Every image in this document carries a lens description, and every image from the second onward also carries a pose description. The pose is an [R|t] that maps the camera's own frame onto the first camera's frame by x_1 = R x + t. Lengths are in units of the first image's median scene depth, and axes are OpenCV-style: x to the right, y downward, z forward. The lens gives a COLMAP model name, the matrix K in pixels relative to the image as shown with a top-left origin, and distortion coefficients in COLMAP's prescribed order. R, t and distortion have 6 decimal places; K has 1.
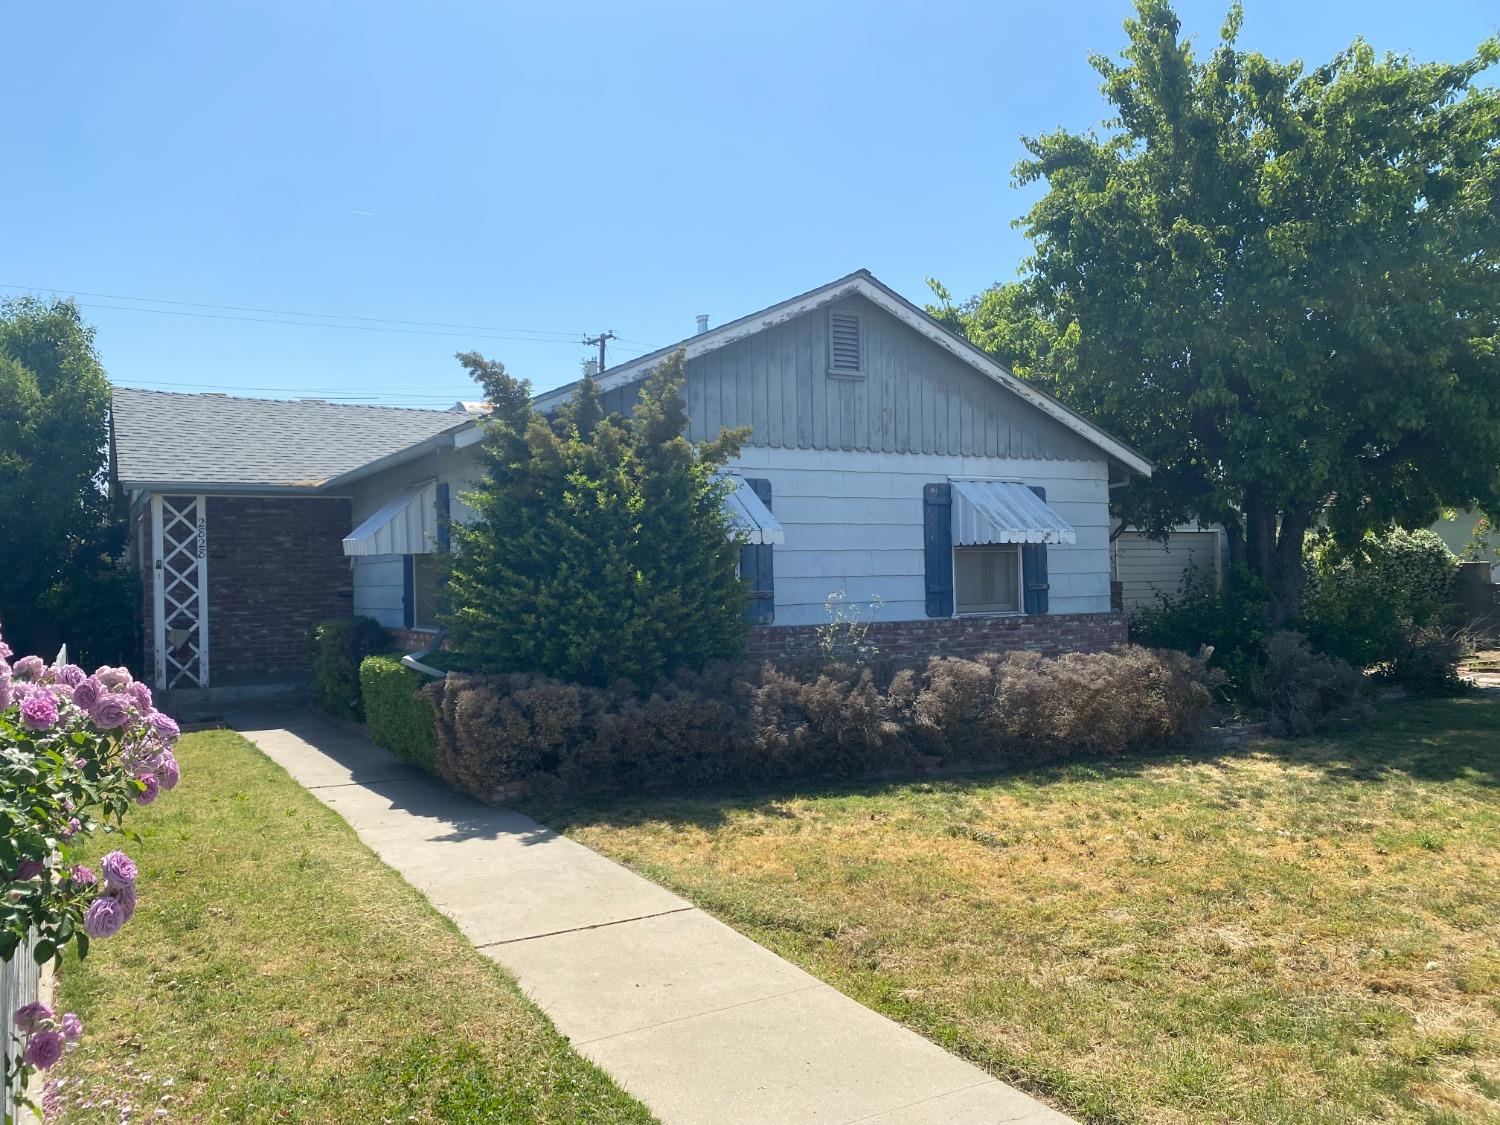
lens RADIAL K [[1145.7, 0, 750.0], [0, 1145.7, 562.5], [0, 0, 1]] dist [0.005001, -0.003727]
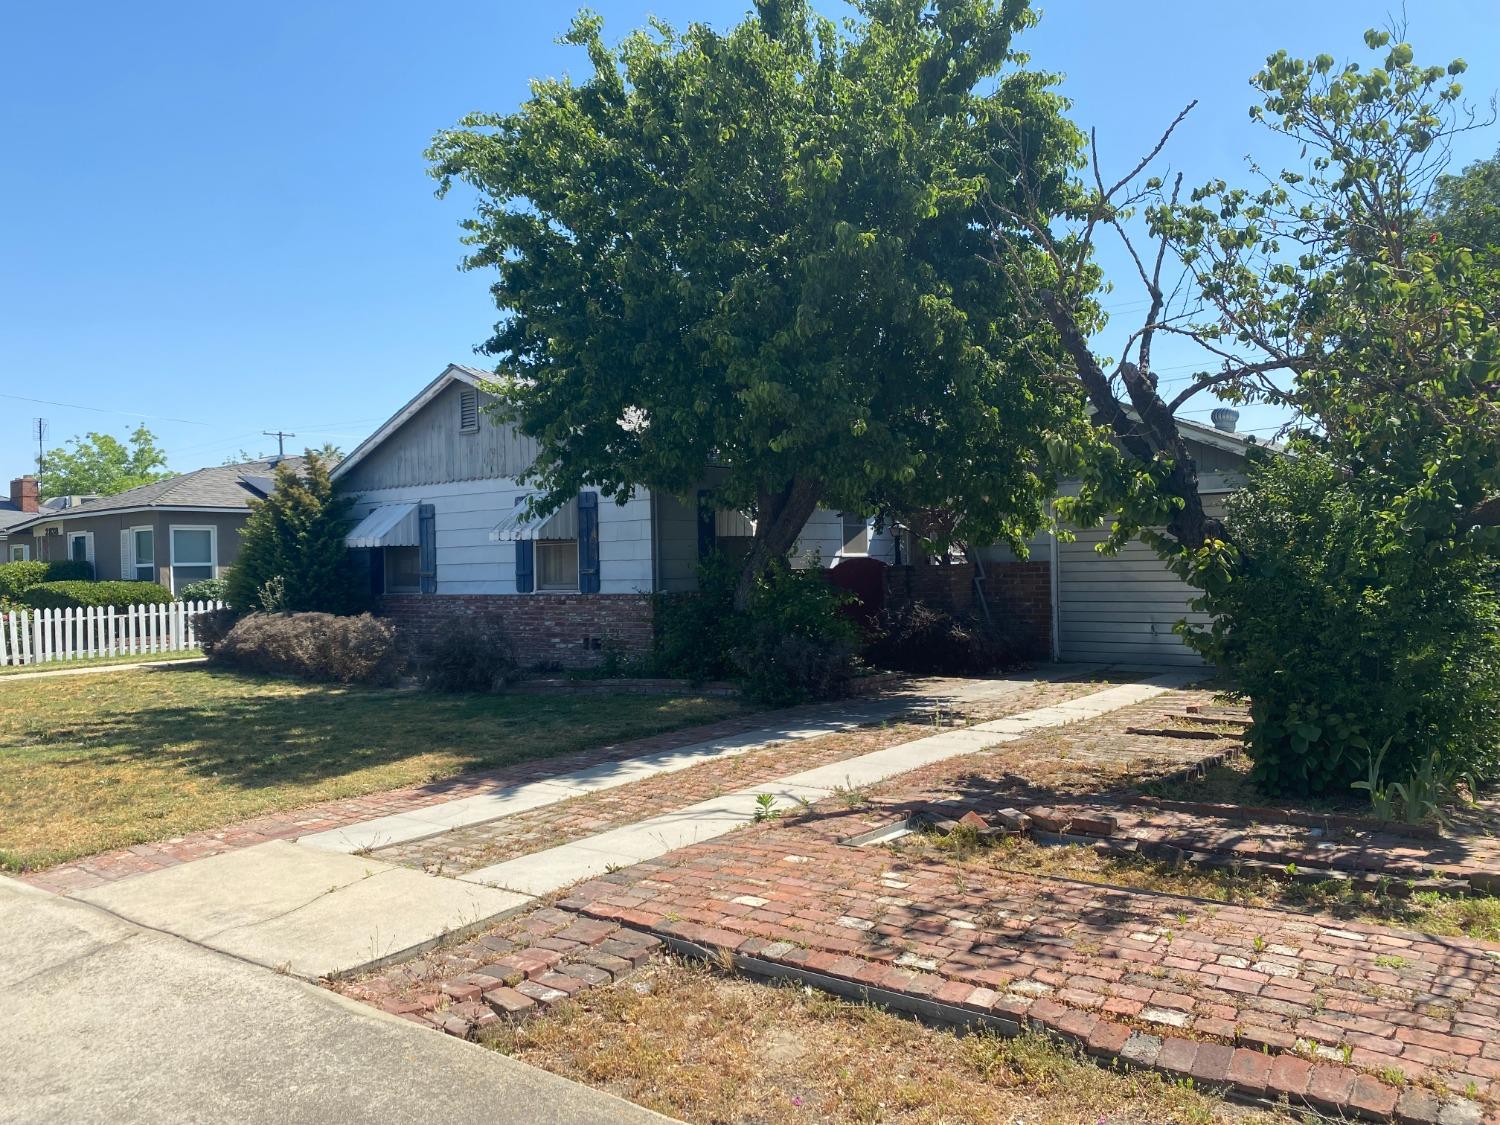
lens RADIAL K [[1145.7, 0, 750.0], [0, 1145.7, 562.5], [0, 0, 1]] dist [0.005001, -0.003727]
pose [[0.393499, 0.002888, -0.919320, 1.636754], [0.025577, 0.999574, 0.014088, -0.001660], [0.918969, -0.029057, 0.393257, 0.744801]]
